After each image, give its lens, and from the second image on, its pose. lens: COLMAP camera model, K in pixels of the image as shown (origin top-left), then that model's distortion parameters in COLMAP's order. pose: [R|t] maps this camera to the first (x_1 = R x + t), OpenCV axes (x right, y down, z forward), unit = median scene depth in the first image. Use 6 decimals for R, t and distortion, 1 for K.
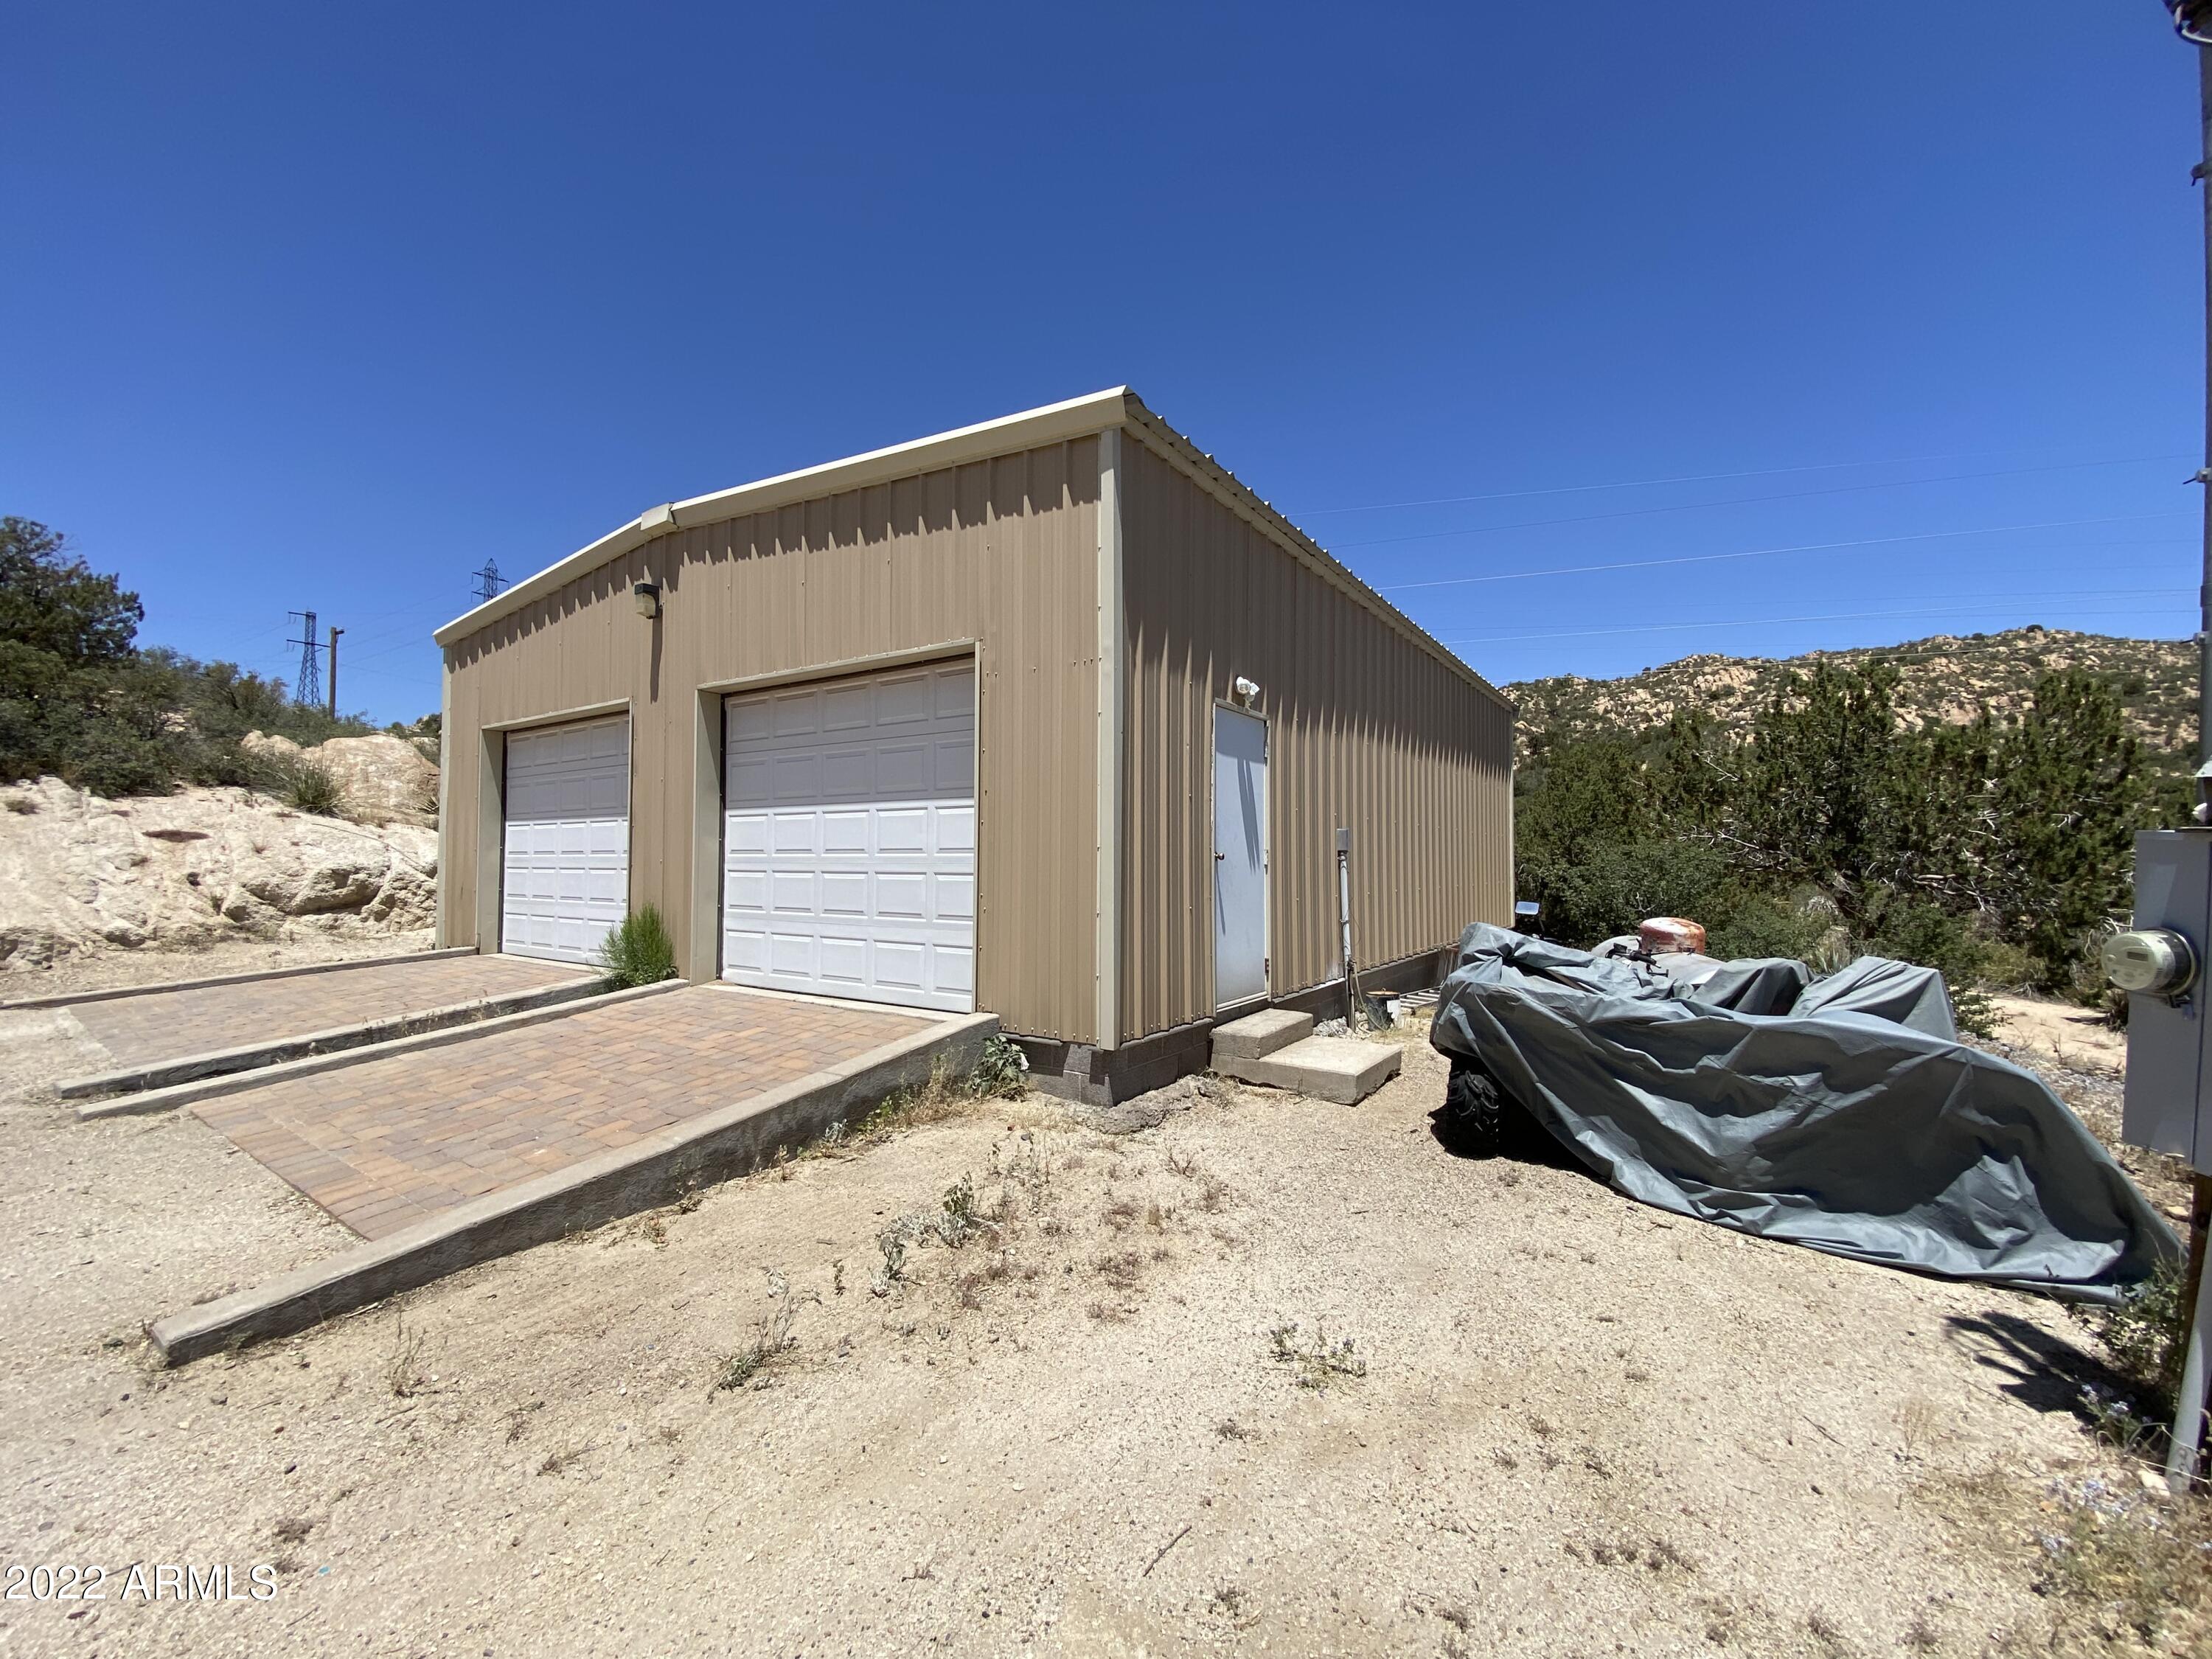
lens RADIAL K [[889.9, 0, 1106.0], [0, 889.9, 829.5], [0, 0, 1]] dist [0.001795, -0.014080]
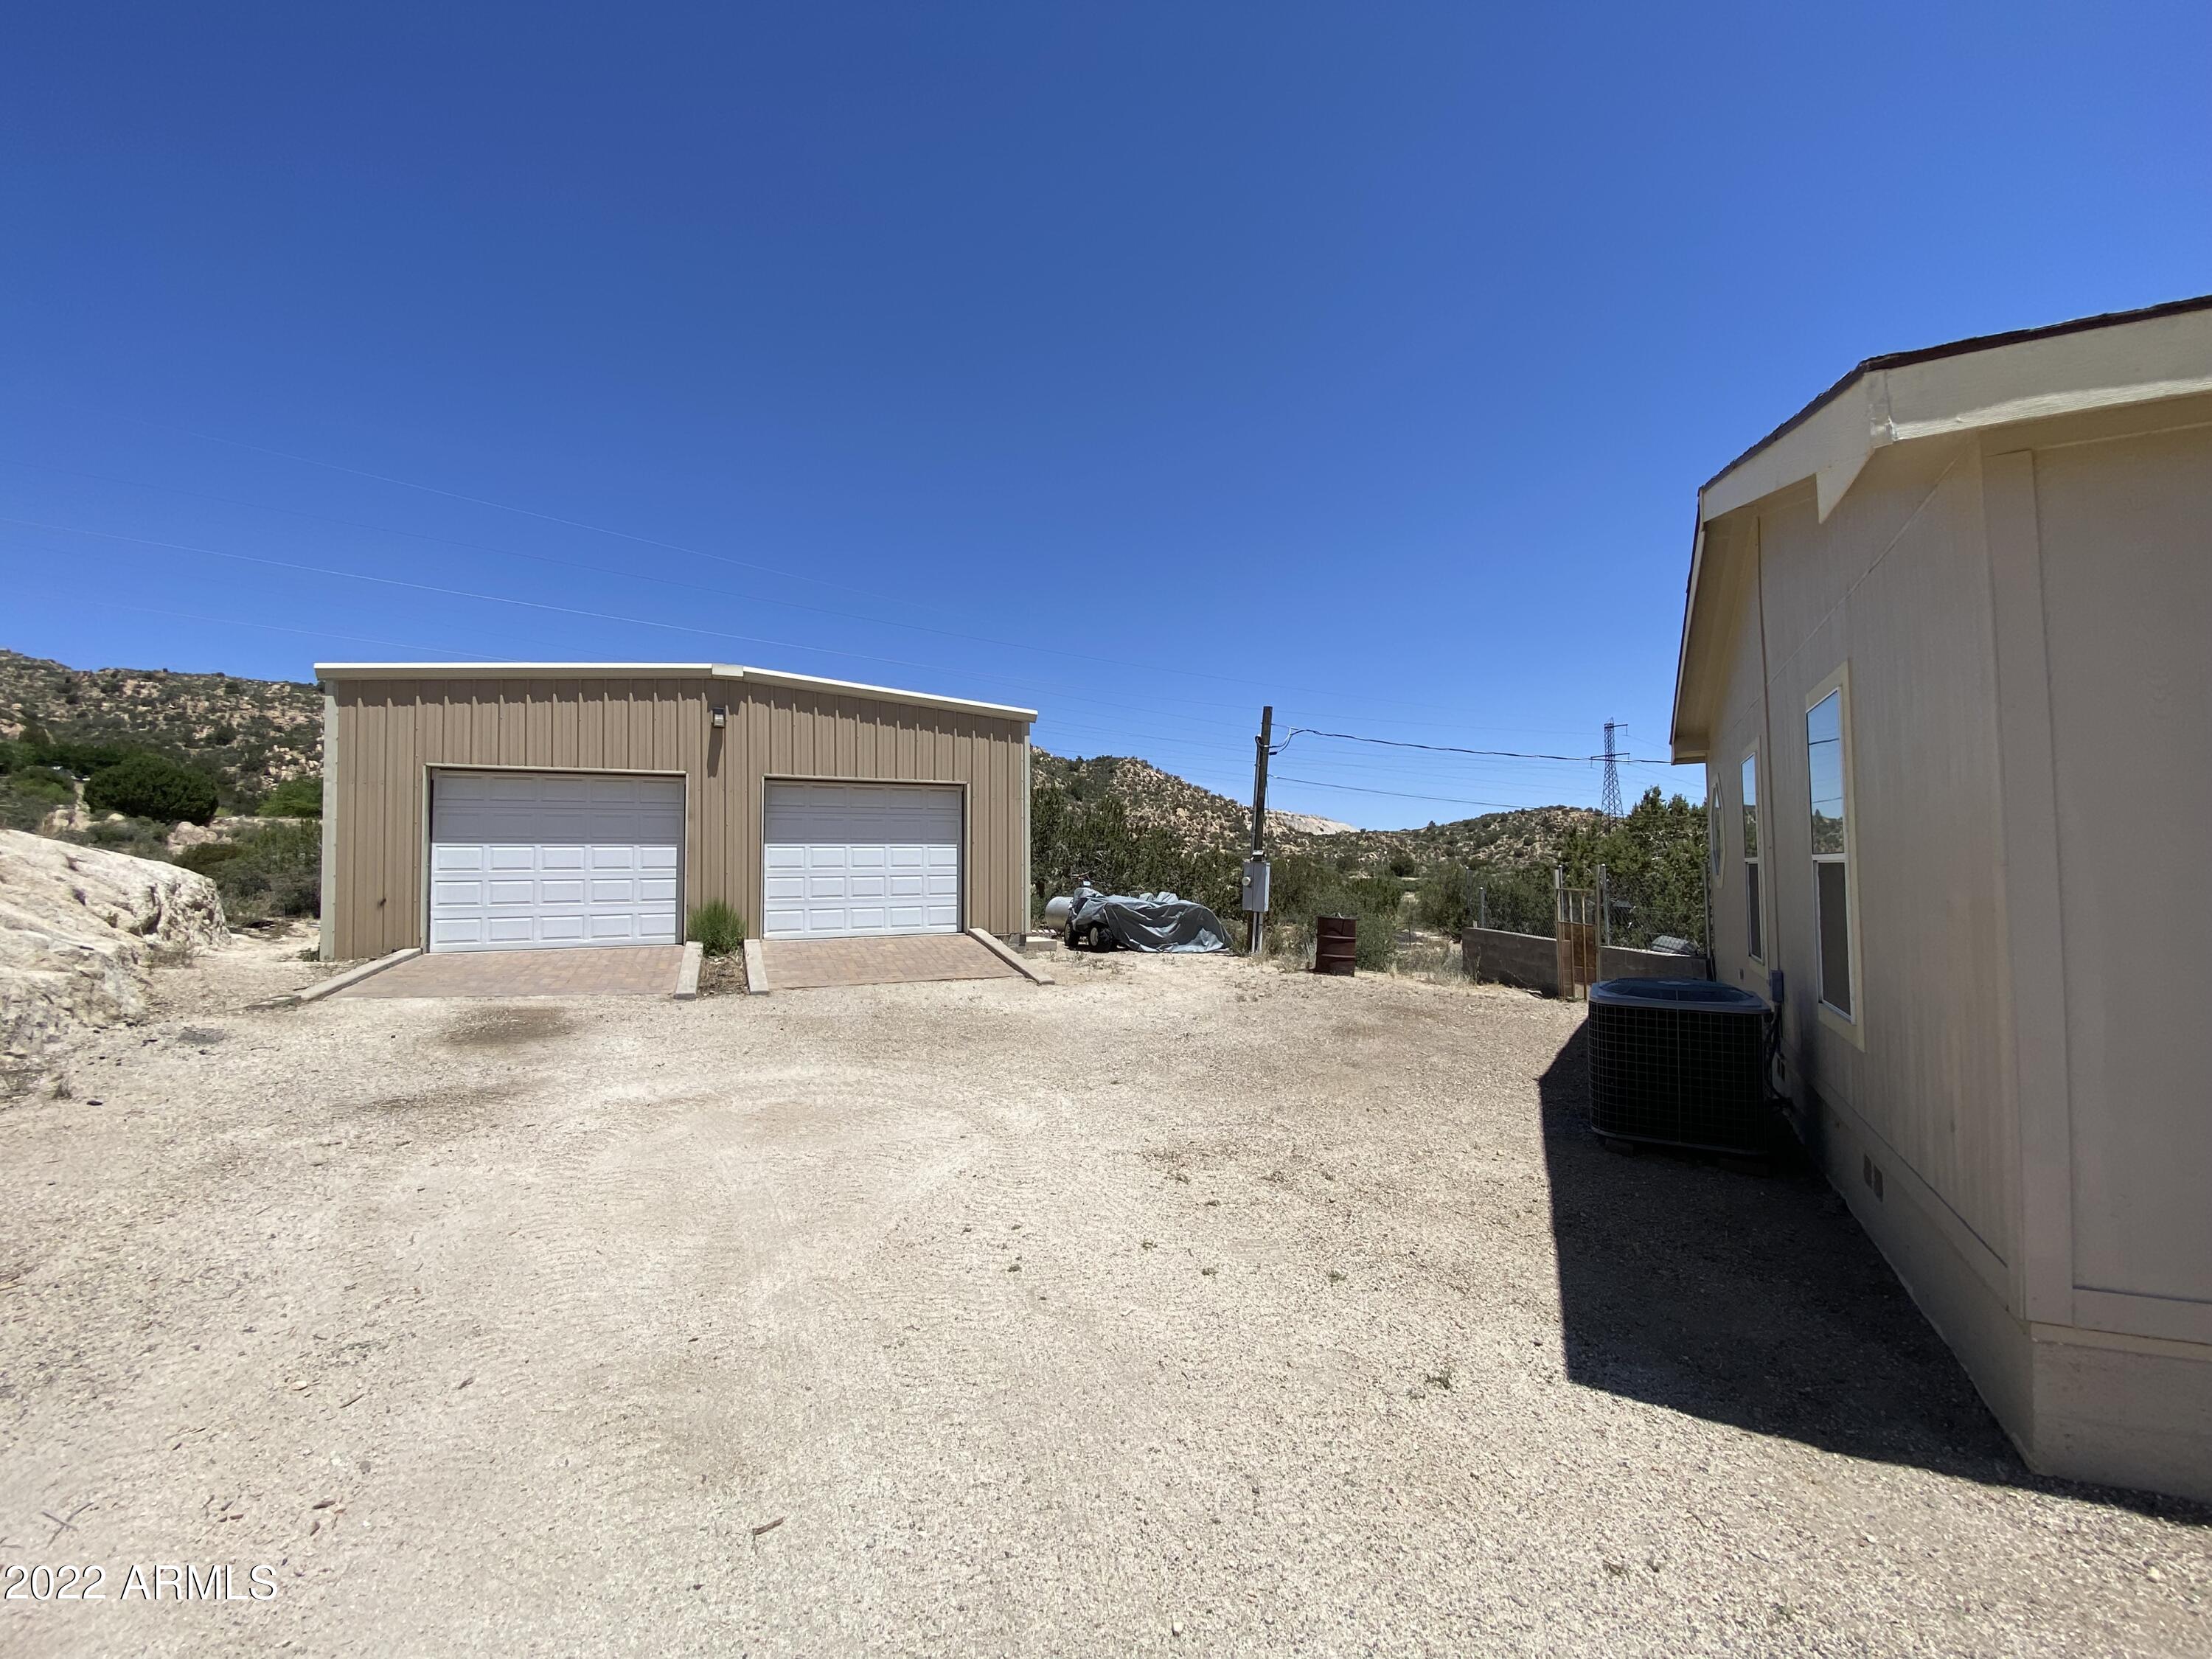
lens RADIAL K [[889.9, 0, 1106.0], [0, 889.9, 829.5], [0, 0, 1]] dist [0.001795, -0.014080]
pose [[0.517028, 0.030174, 0.855436, -0.057621], [-0.020984, 0.999525, -0.022574, -0.000878], [-0.855711, -0.006279, 0.517416, -0.018073]]
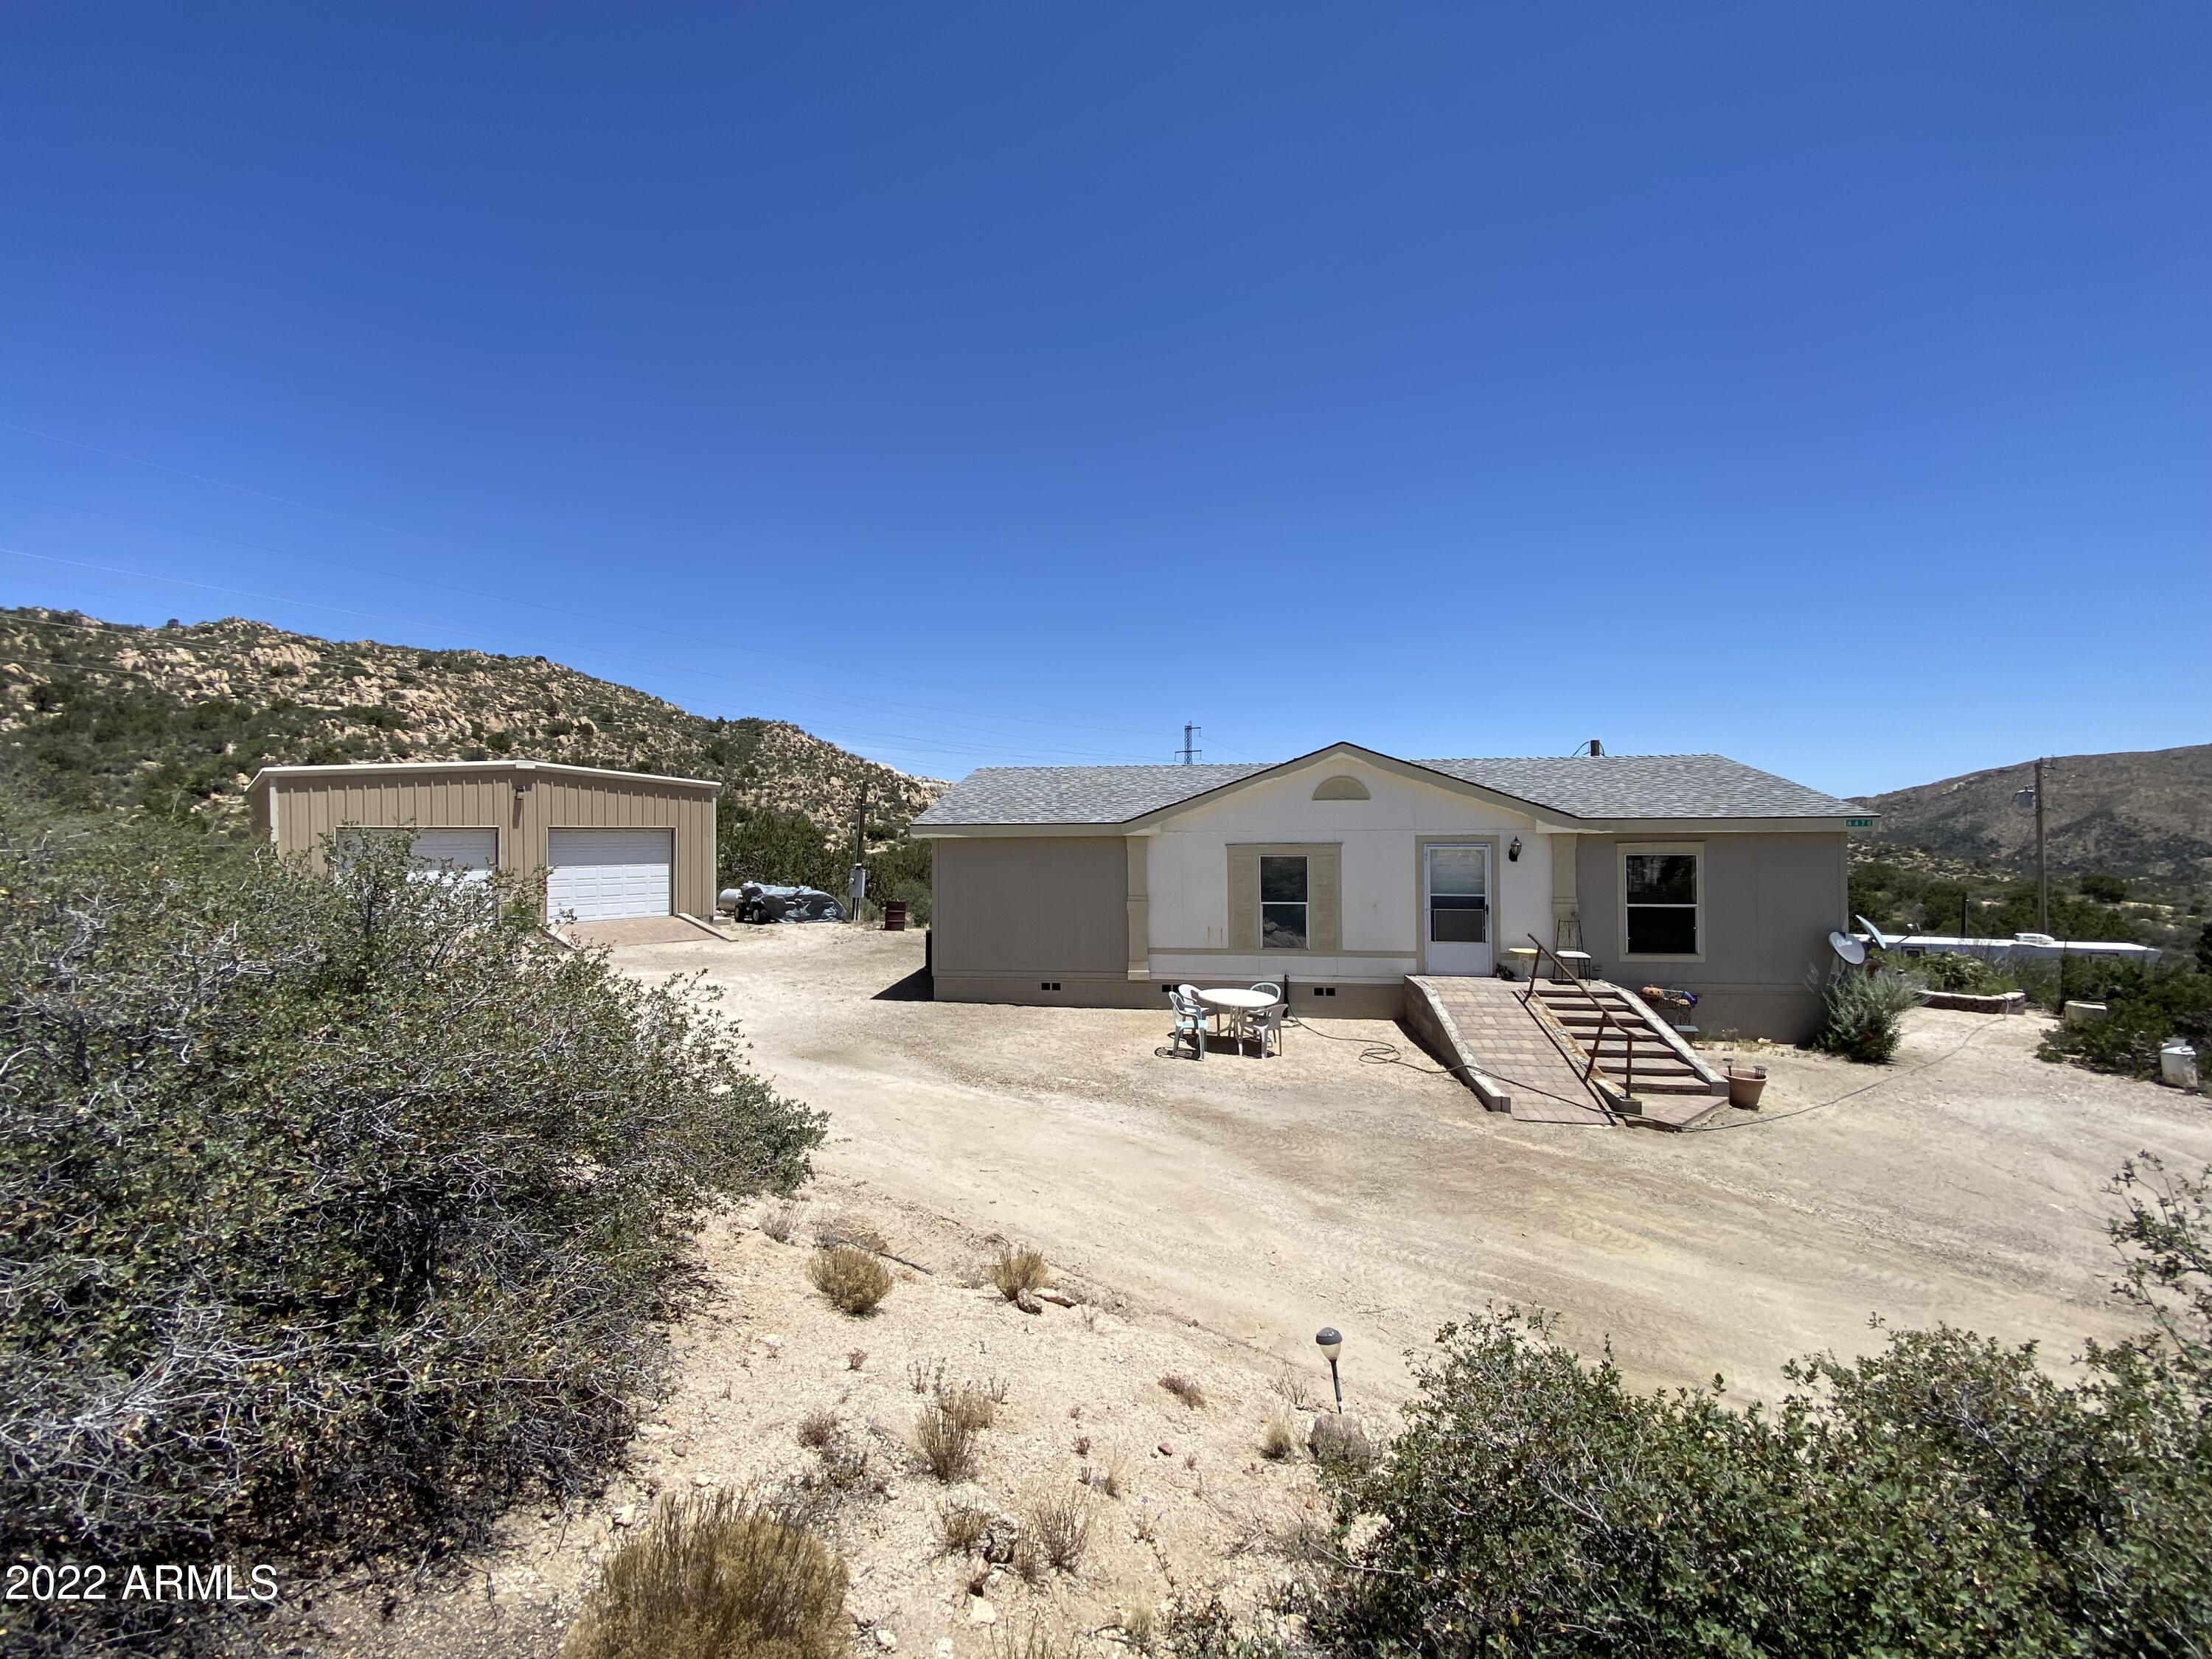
lens RADIAL K [[889.9, 0, 1106.0], [0, 889.9, 829.5], [0, 0, 1]] dist [0.001795, -0.014080]
pose [[0.163398, 0.000322, 0.986560, -0.109337], [-0.025875, 0.999657, 0.003959, -0.007343], [-0.986221, -0.026174, 0.163350, -0.047177]]
